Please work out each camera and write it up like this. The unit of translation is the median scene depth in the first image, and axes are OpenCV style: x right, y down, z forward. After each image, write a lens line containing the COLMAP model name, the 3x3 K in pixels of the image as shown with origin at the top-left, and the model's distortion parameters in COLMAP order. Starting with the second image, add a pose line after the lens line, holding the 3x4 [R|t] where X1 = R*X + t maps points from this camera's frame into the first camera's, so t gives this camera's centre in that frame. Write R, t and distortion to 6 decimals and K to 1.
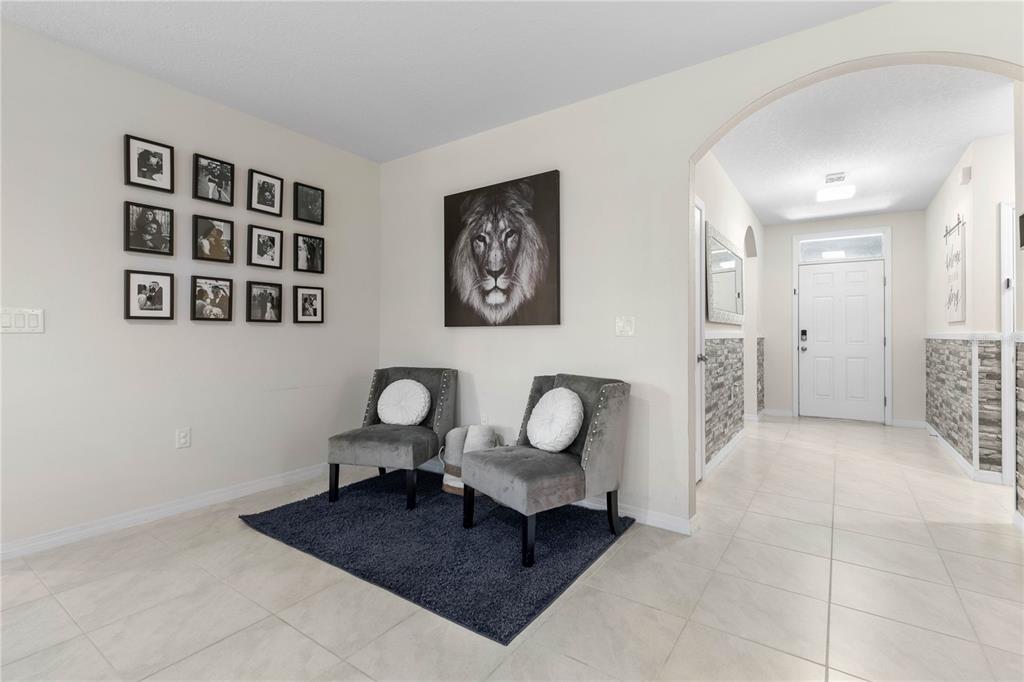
lens RADIAL K [[472.0, 0, 515.7], [0, 472.0, 330.1], [0, 0, 1]] dist [-0.000104, -0.000019]
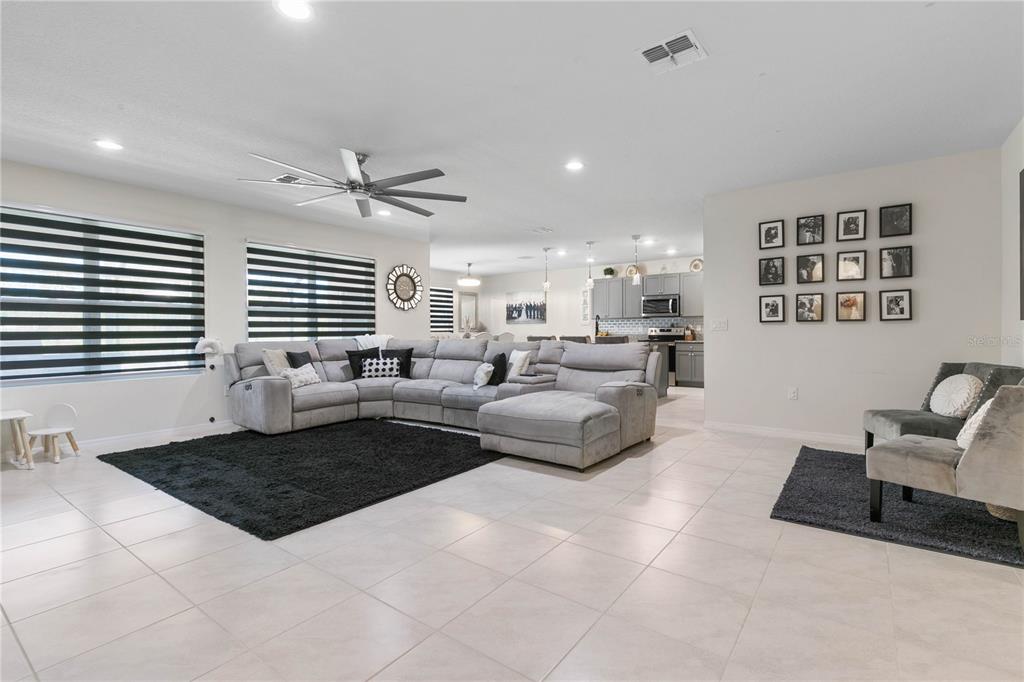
lens RADIAL K [[472.0, 0, 518.1], [0, 472.0, 338.1], [0, 0, 1]] dist [-0.000104, -0.000019]
pose [[-0.048630, 0.006282, -0.998797, 0.950293], [0.010176, 0.999931, 0.005793, 0.015360], [0.998765, -0.009882, -0.048691, 0.122508]]
